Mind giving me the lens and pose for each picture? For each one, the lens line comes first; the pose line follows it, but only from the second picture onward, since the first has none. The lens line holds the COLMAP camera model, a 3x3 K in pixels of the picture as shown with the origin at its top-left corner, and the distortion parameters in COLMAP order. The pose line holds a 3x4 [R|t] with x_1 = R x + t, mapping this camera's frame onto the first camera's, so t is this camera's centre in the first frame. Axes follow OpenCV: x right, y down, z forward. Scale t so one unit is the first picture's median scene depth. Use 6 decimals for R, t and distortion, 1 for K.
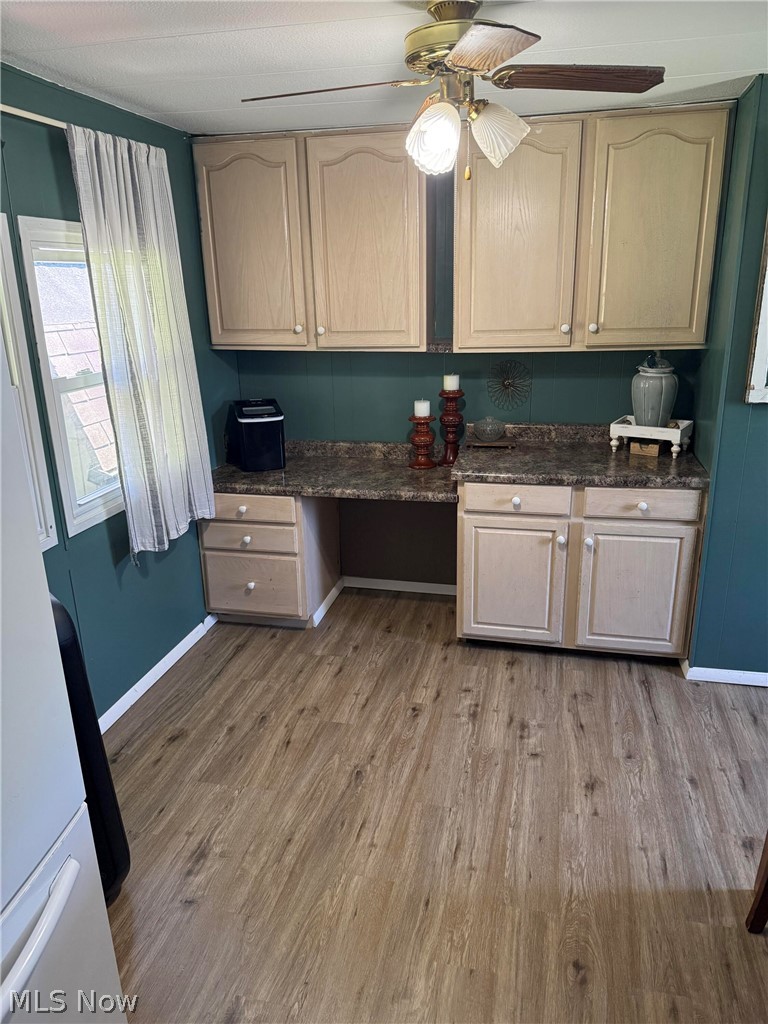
lens RADIAL K [[720.2, 0, 384.0], [0, 720.2, 512.0], [0, 0, 1]] dist [0.094447, -0.142609]
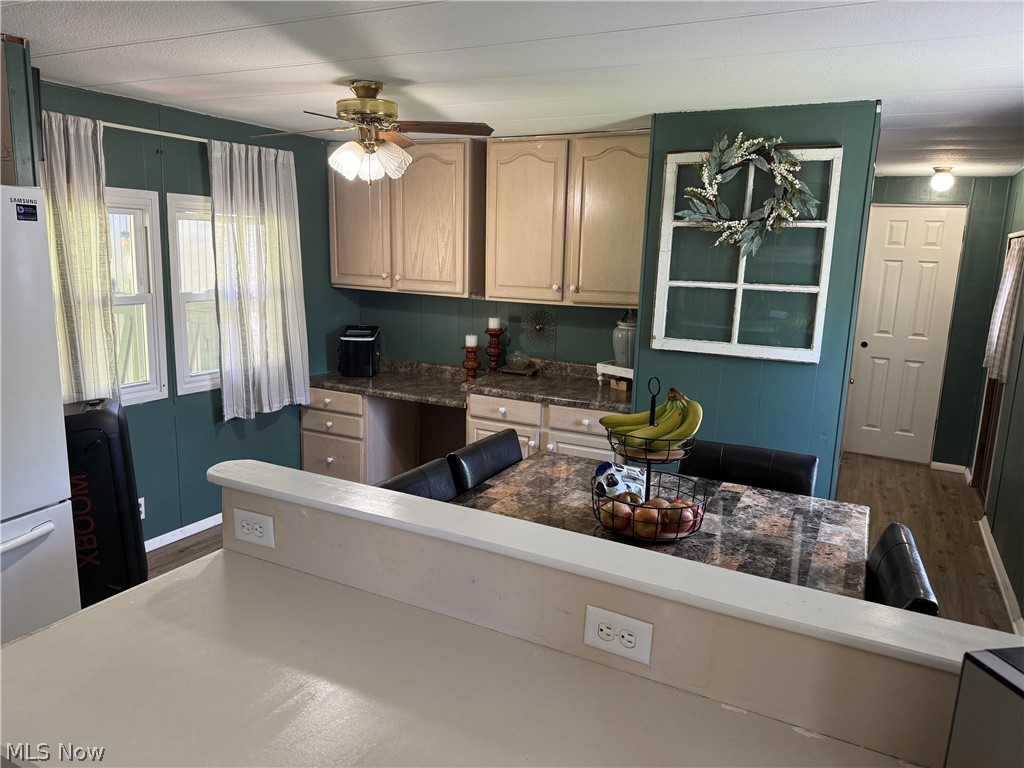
lens RADIAL K [[720.2, 0, 505.1], [0, 720.2, 384.6], [0, 0, 1]] dist [0.094447, -0.142609]
pose [[0.969453, 0.095806, -0.225793, 0.475901], [-0.121925, 0.987002, -0.104696, 0.073982], [0.212827, 0.129028, 0.968533, -0.278232]]
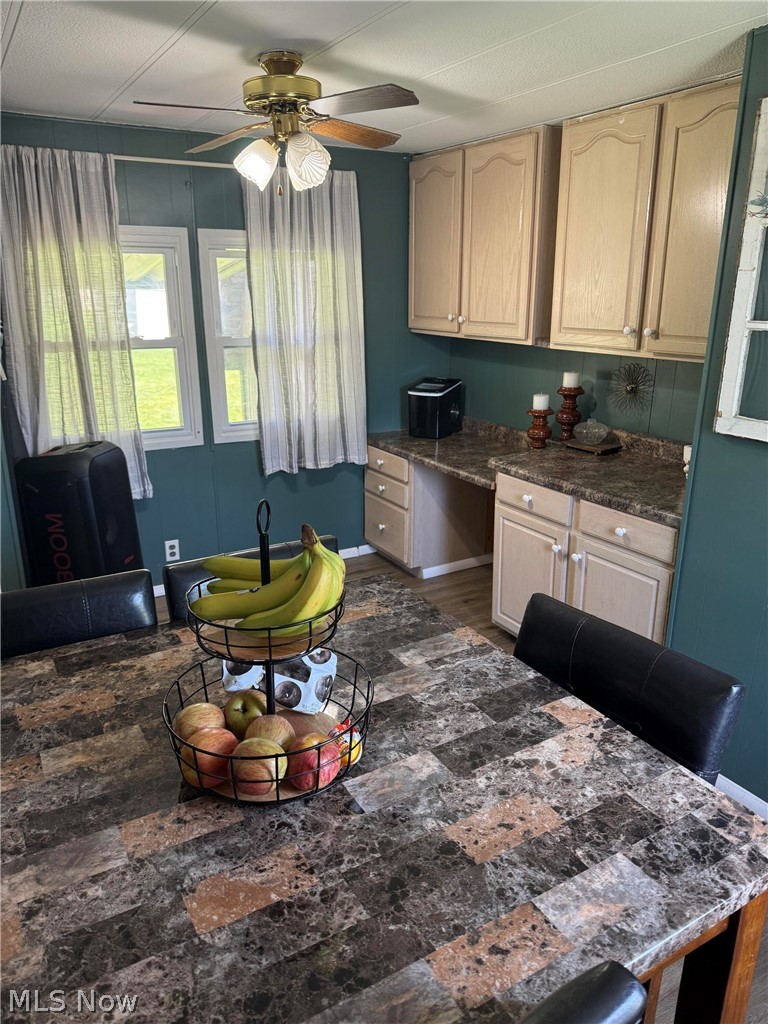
lens RADIAL K [[720.2, 0, 384.0], [0, 720.2, 512.0], [0, 0, 1]] dist [0.094447, -0.142609]
pose [[0.694185, 0.238730, -0.679054, 0.720775], [-0.233621, 0.967052, 0.101153, -0.052073], [0.680829, 0.088422, 0.727086, 0.138392]]
